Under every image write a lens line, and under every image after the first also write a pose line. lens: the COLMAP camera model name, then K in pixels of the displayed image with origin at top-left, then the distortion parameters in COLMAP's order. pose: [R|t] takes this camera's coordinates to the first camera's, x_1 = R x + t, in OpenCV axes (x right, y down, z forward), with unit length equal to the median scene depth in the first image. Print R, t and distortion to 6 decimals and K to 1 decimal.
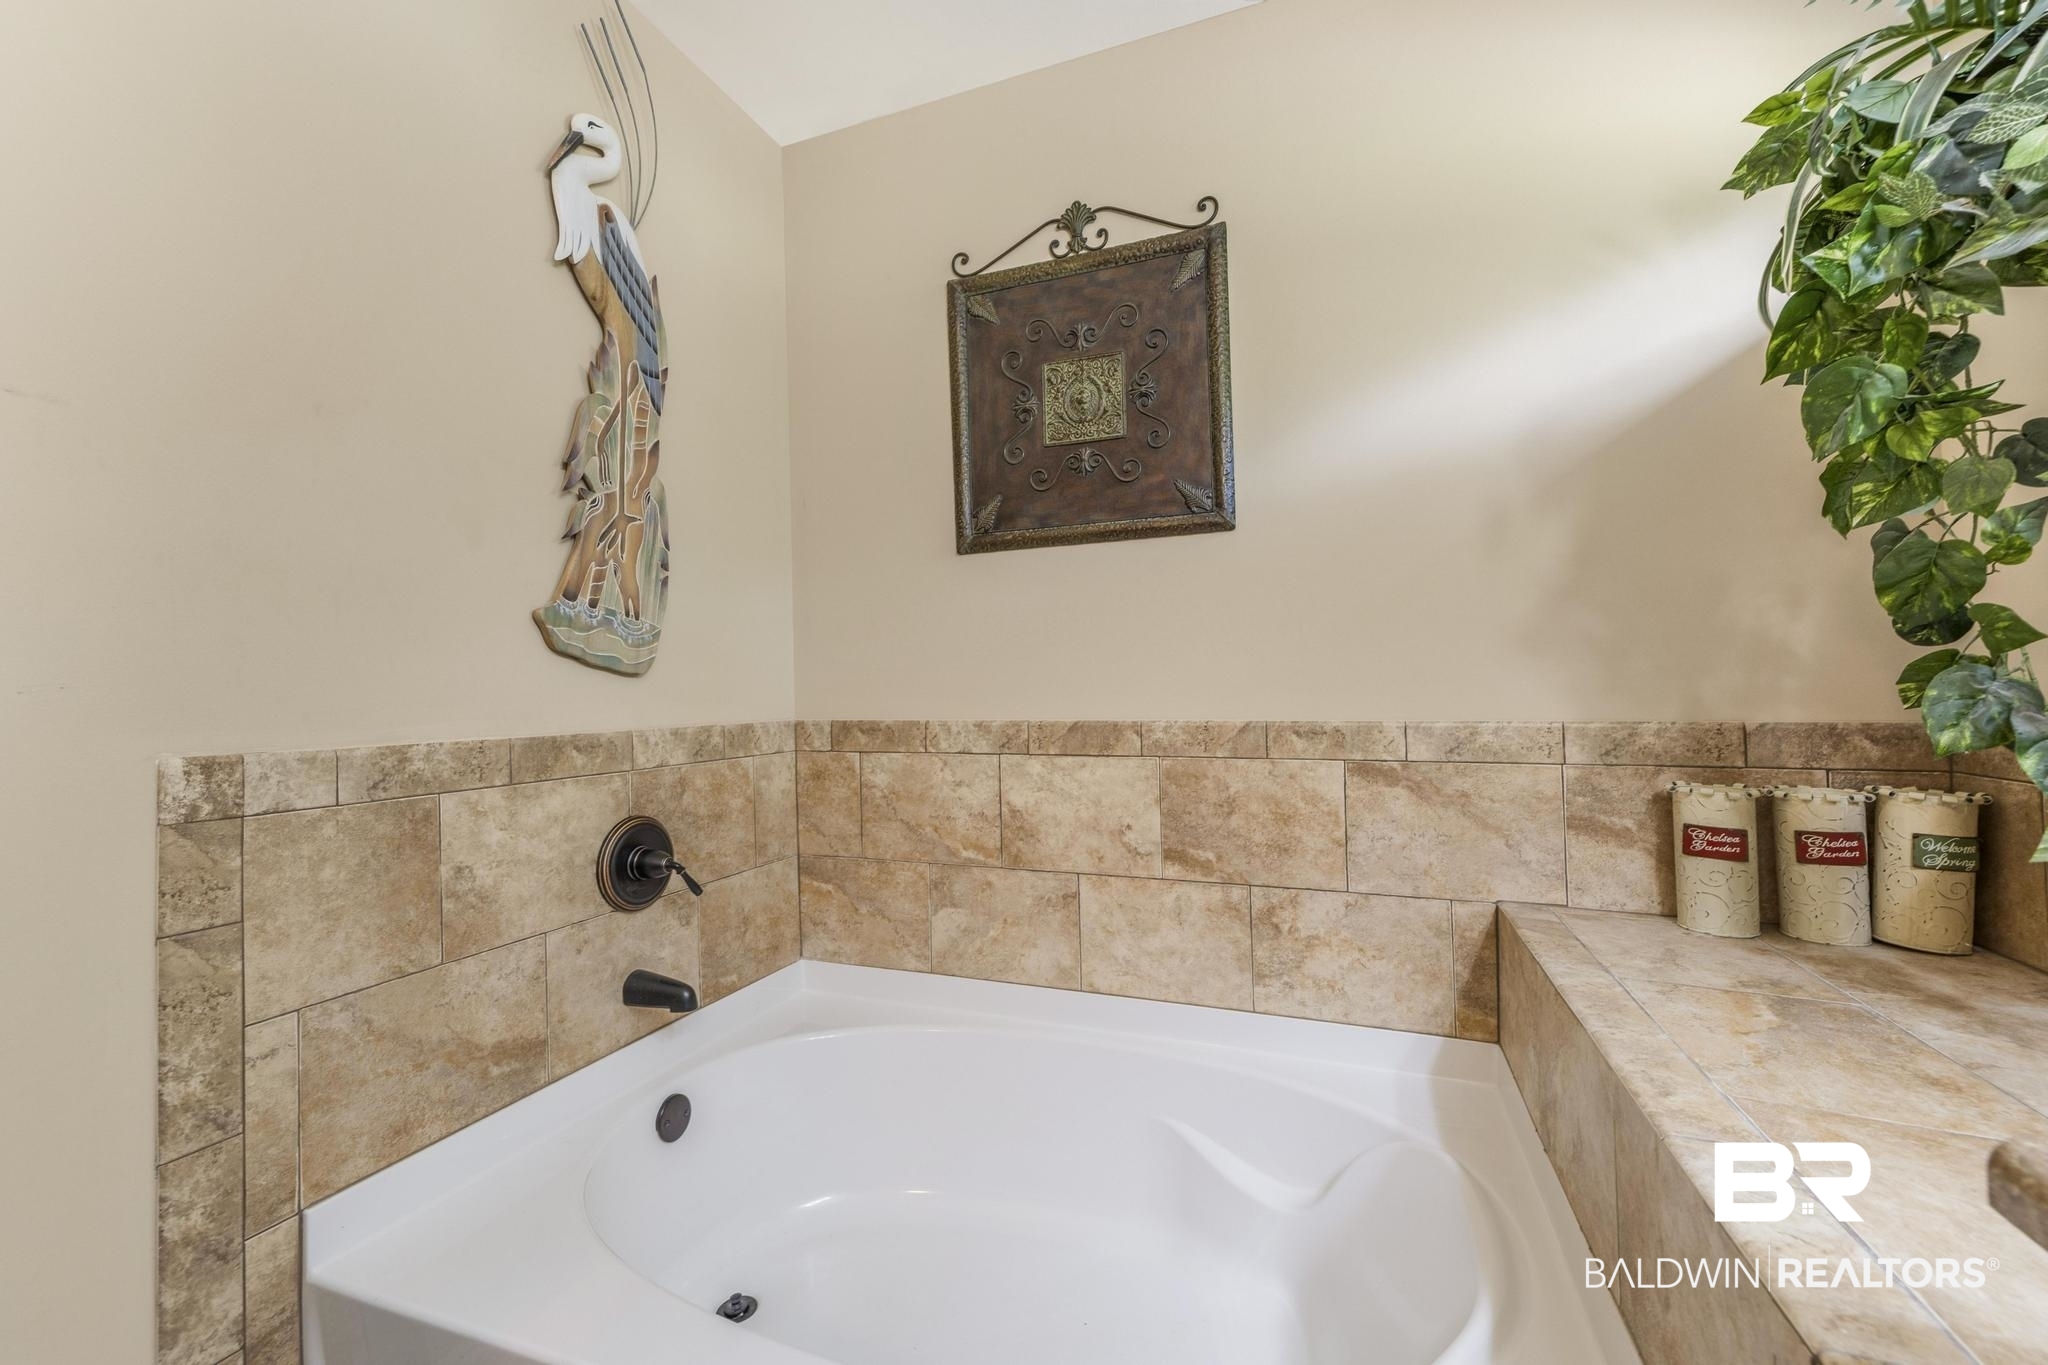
lens RADIAL K [[854.6, 0, 1021.4], [0, 854.6, 677.6], [0, 0, 1]] dist [0.022349, 0.000558]
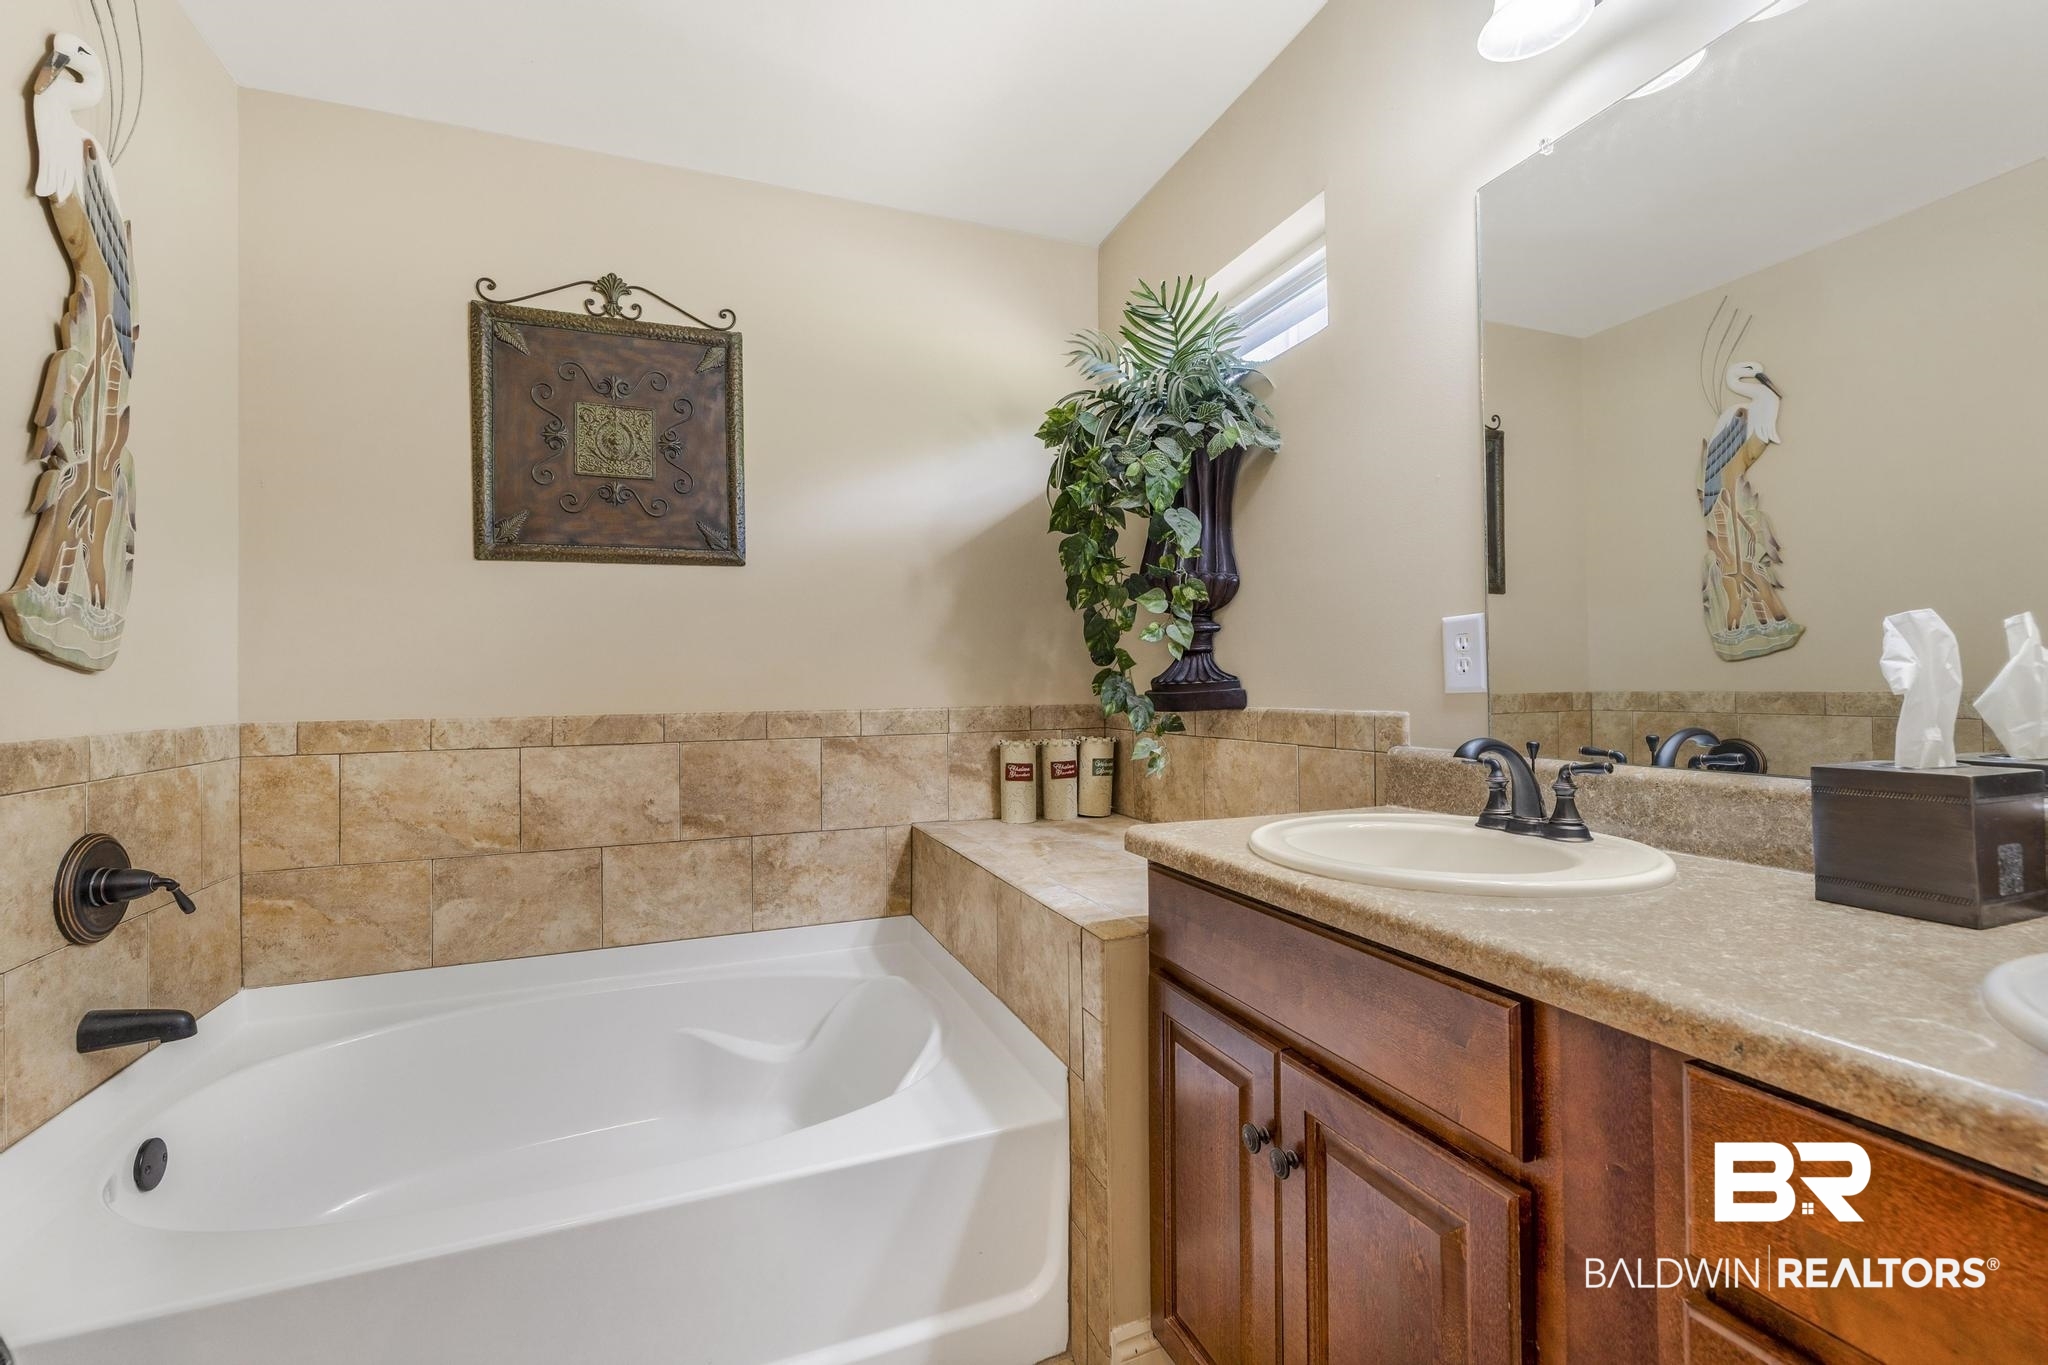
lens RADIAL K [[854.6, 0, 1023.2], [0, 854.6, 686.0], [0, 0, 1]] dist [0.022349, 0.000558]
pose [[0.742213, -0.000113, 0.670164, -0.332204], [-0.006958, 0.999945, 0.007875, -0.002095], [-0.670128, -0.010508, 0.742172, -0.277255]]
